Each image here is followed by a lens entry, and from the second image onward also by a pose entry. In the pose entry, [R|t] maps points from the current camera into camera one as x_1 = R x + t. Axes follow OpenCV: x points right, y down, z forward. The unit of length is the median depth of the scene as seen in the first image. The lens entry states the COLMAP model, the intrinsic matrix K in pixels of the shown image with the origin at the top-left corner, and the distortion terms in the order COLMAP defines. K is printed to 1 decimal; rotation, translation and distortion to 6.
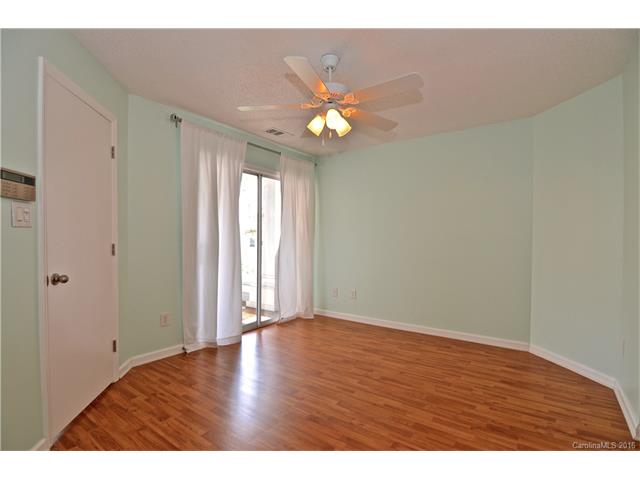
lens RADIAL K [[311.8, 0, 320.2], [0, 311.8, 241.5], [0, 0, 1]] dist [-0.015396, -0.005394]
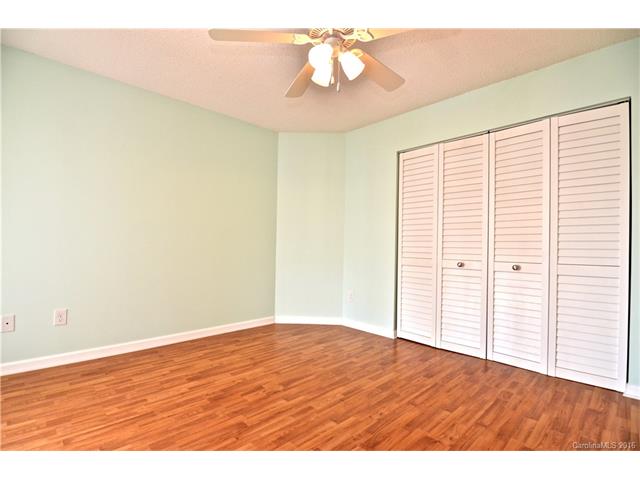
lens RADIAL K [[311.8, 0, 319.8], [0, 311.8, 242.2], [0, 0, 1]] dist [-0.015396, -0.005394]
pose [[0.165760, 0.009305, 0.986122, -0.564577], [-0.008511, 0.999932, -0.008004, 0.054439], [-0.986129, -0.007066, 0.165828, 0.704071]]
